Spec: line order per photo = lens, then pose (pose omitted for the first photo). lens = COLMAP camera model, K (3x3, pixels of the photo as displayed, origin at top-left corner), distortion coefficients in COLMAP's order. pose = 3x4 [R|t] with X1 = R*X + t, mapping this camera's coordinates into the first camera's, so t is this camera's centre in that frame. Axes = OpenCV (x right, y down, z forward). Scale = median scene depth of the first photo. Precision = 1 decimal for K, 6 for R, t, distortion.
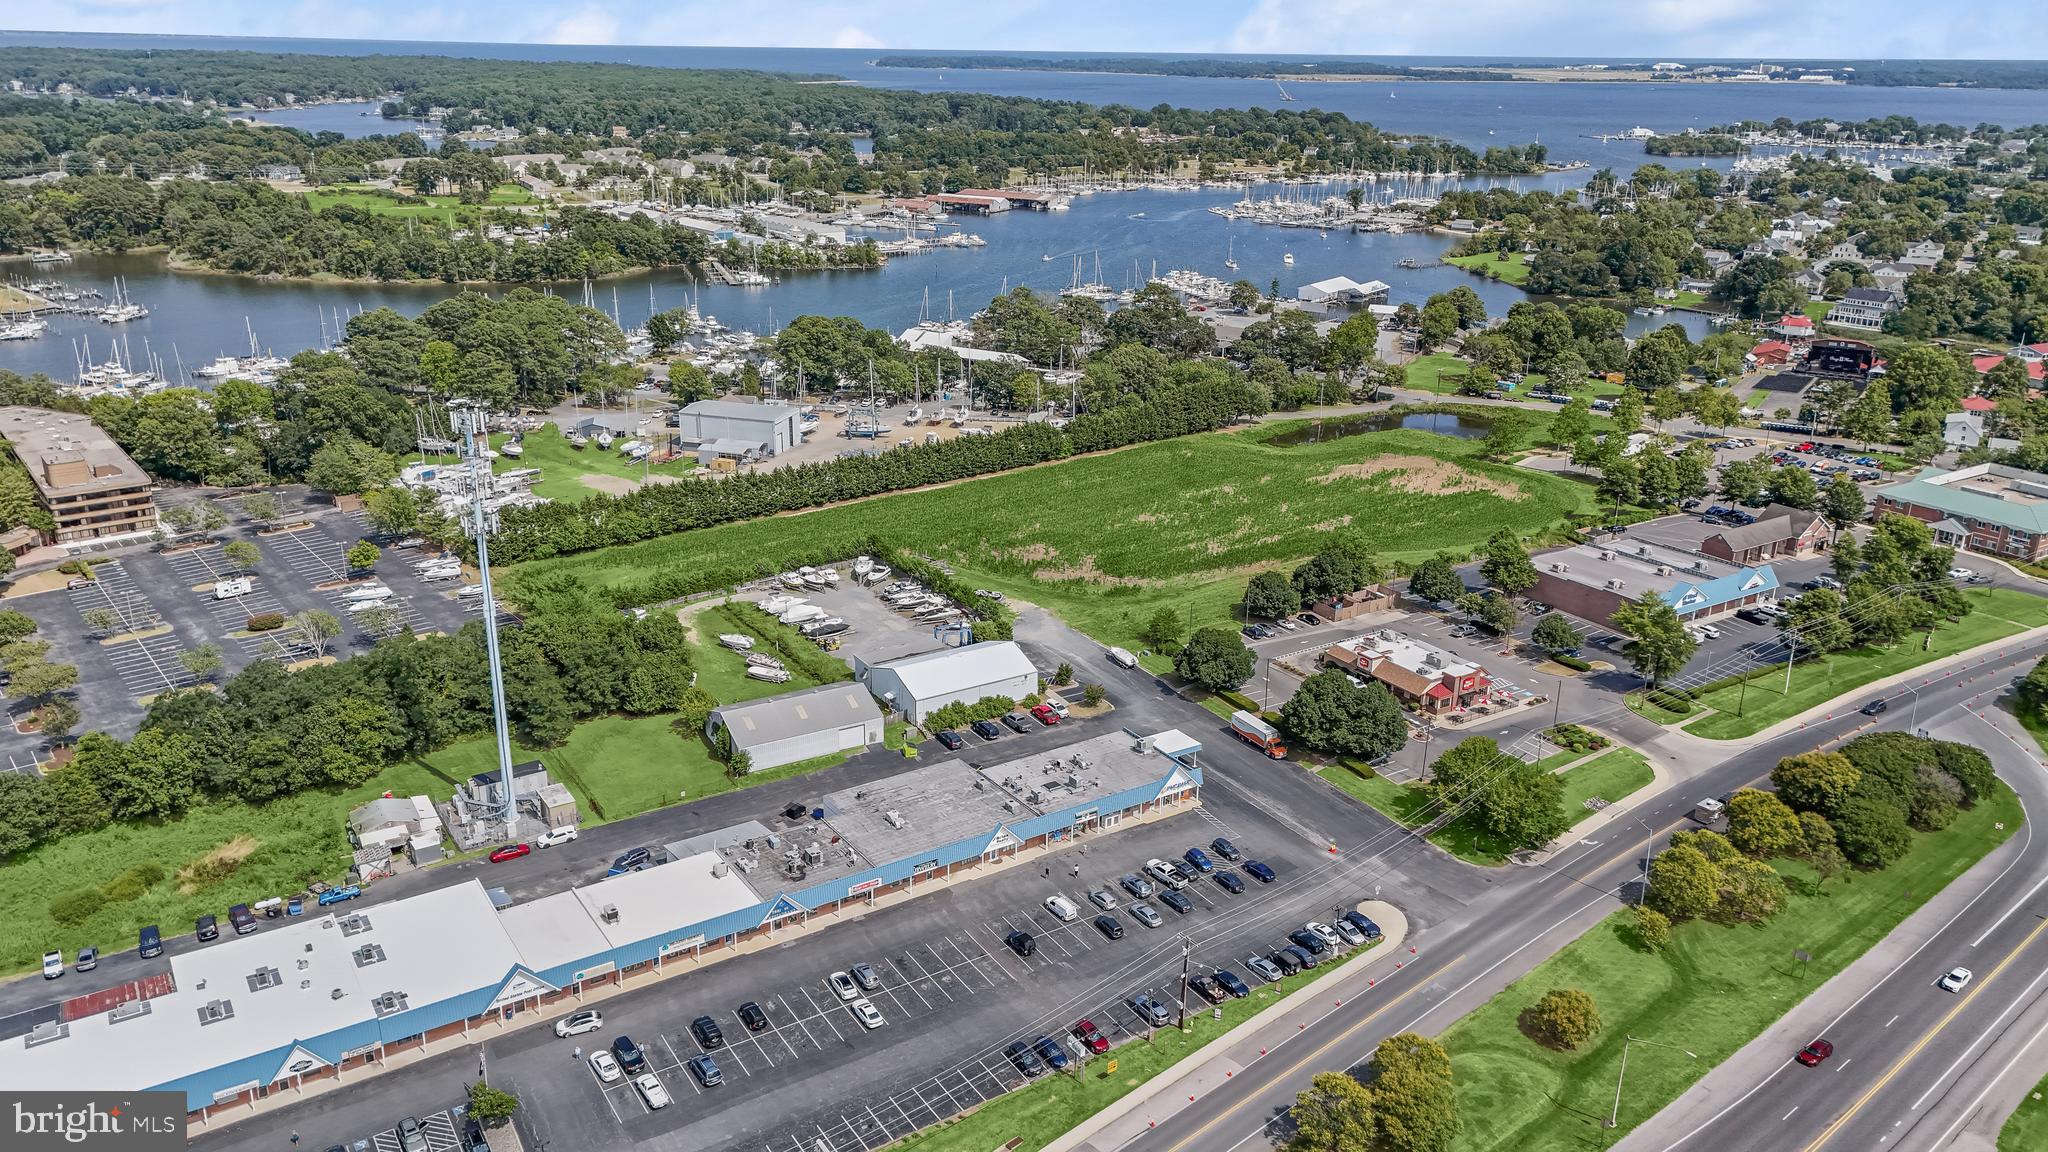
lens RADIAL K [[1498.0, 0, 1025.6], [0, 1498.0, 596.9], [0, 0, 1]] dist [0.075170, -0.067797]
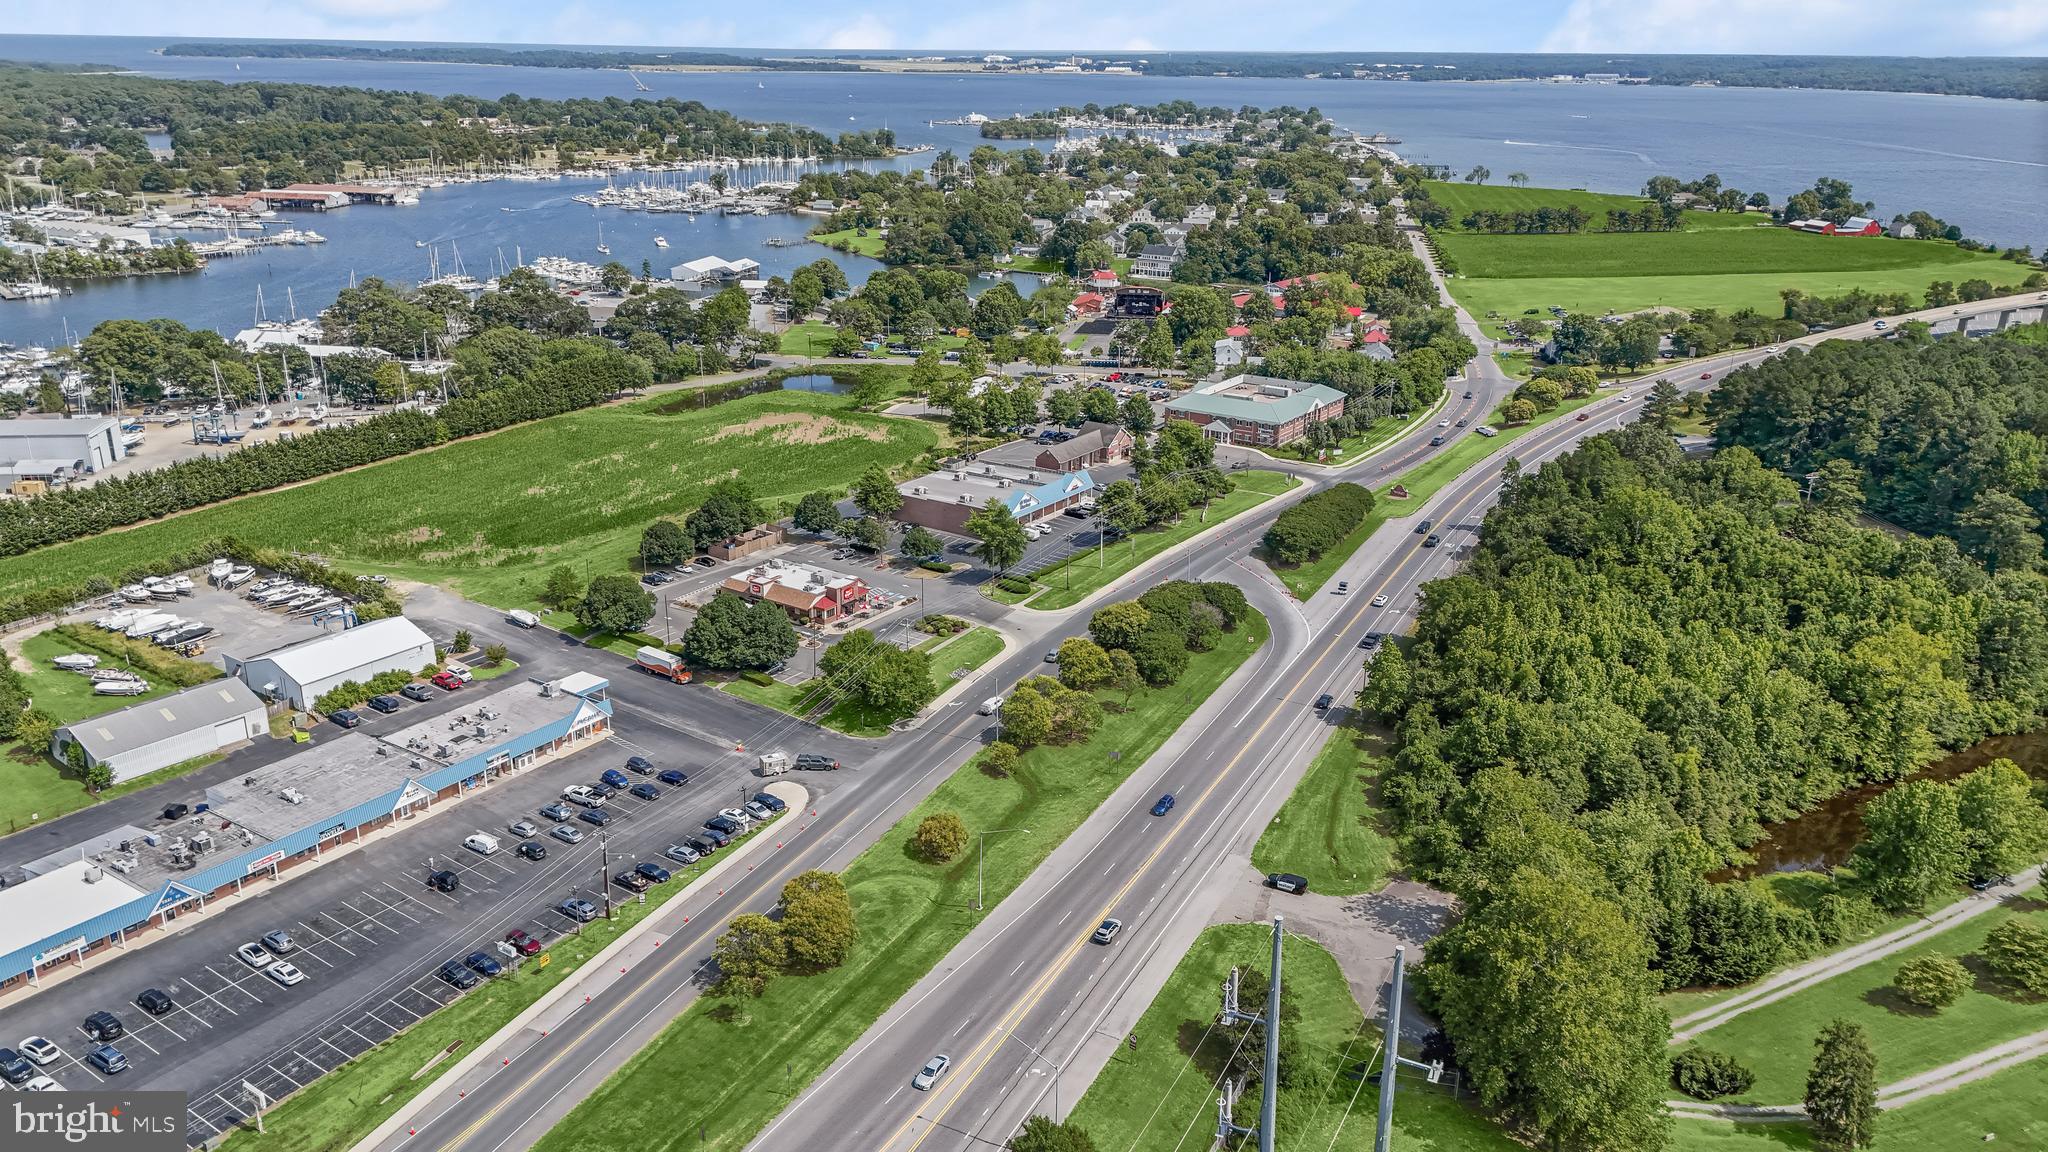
lens RADIAL K [[1498.0, 0, 1032.1], [0, 1498.0, 575.8], [0, 0, 1]] dist [0.075170, -0.067797]
pose [[0.920702, -0.133177, 0.366841, 0.007734], [0.135789, 0.990559, 0.018806, 0.028680], [-0.365883, 0.032498, 0.930093, -0.063076]]
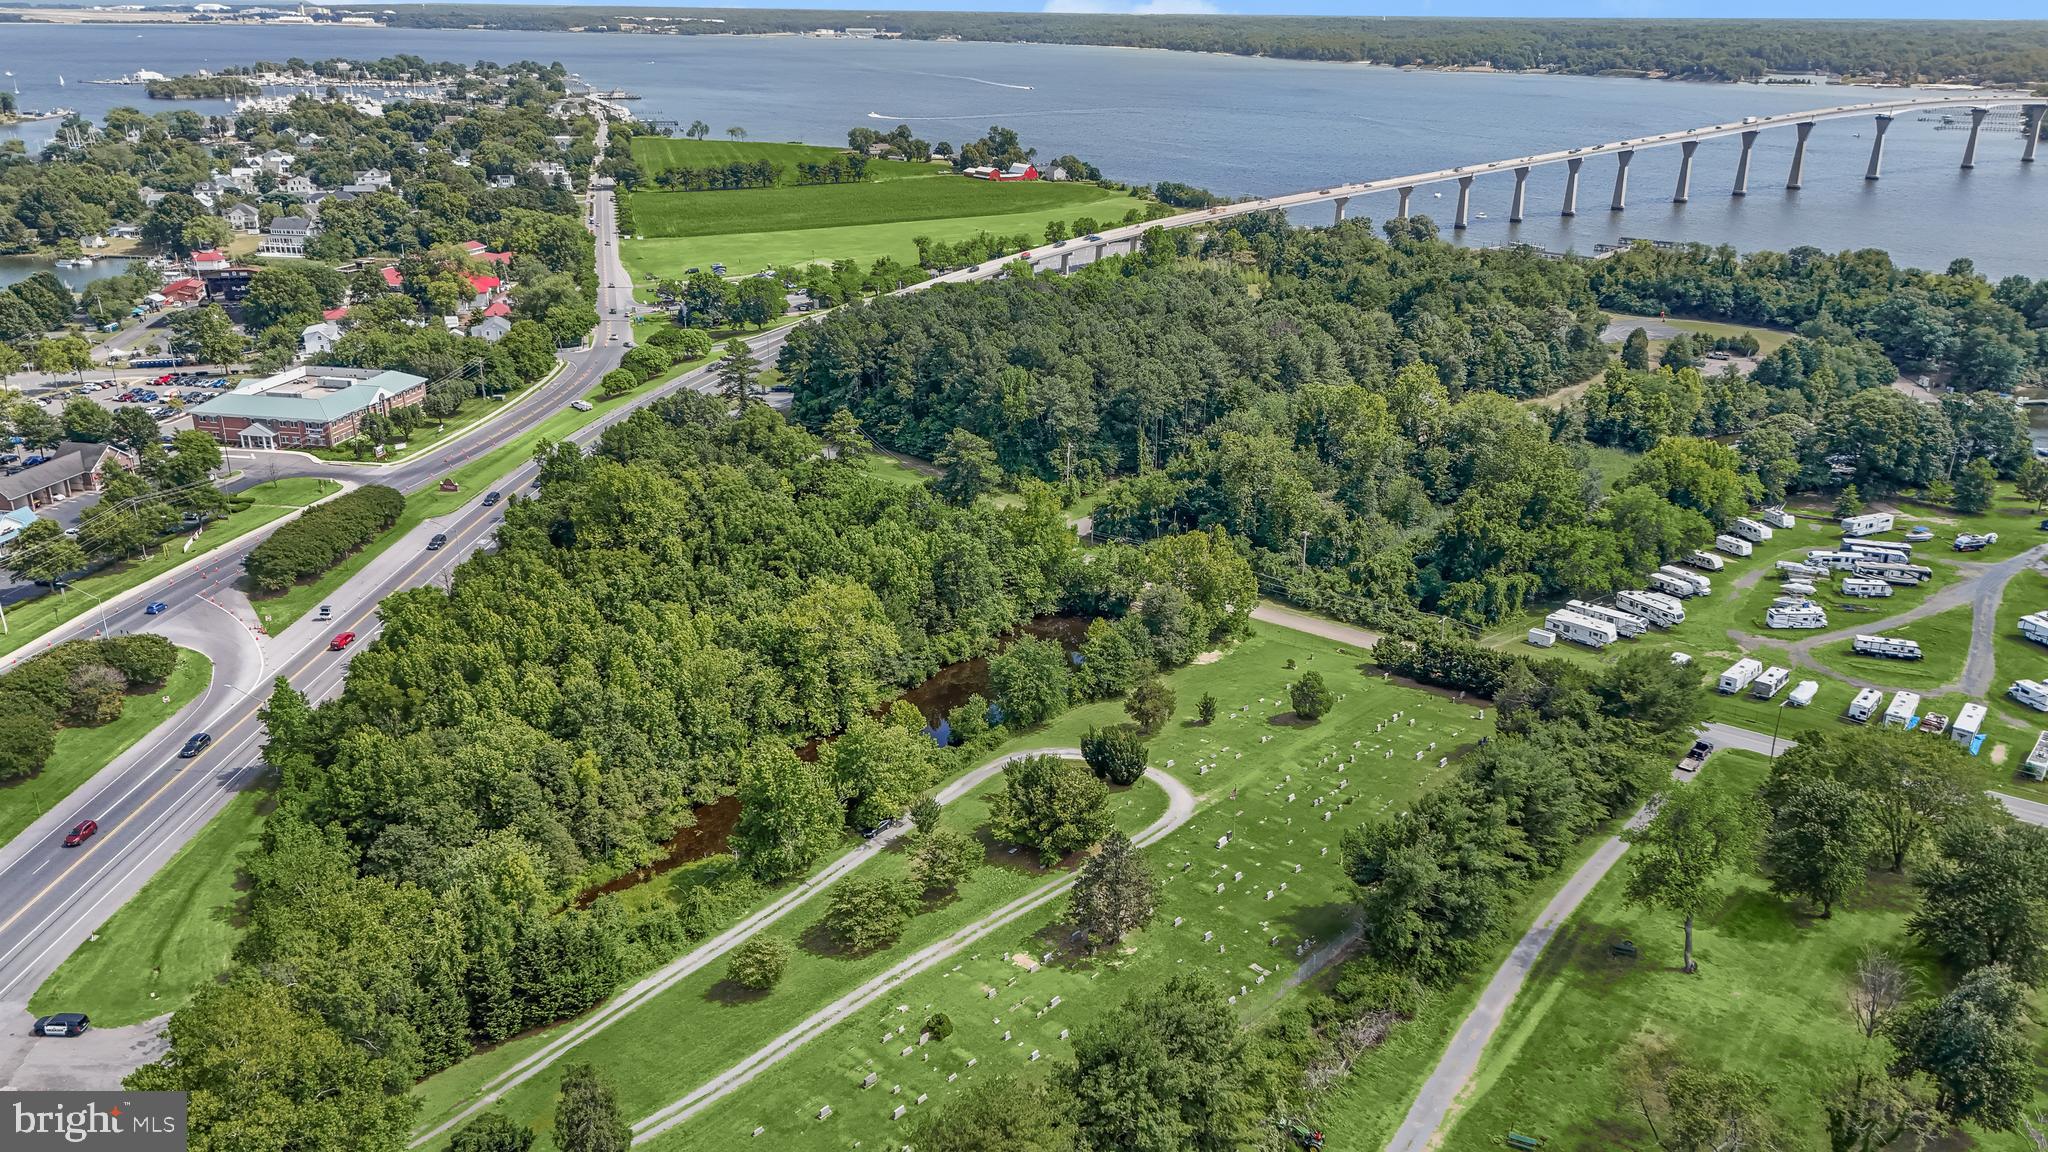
lens RADIAL K [[1498.0, 0, 1005.9], [0, 1498.0, 572.6], [0, 0, 1]] dist [0.075170, -0.067797]
pose [[0.674649, -0.265410, 0.688771, 0.190863], [0.252069, 0.959864, 0.122972, 0.048473], [-0.693765, 0.090655, 0.714473, -0.112967]]
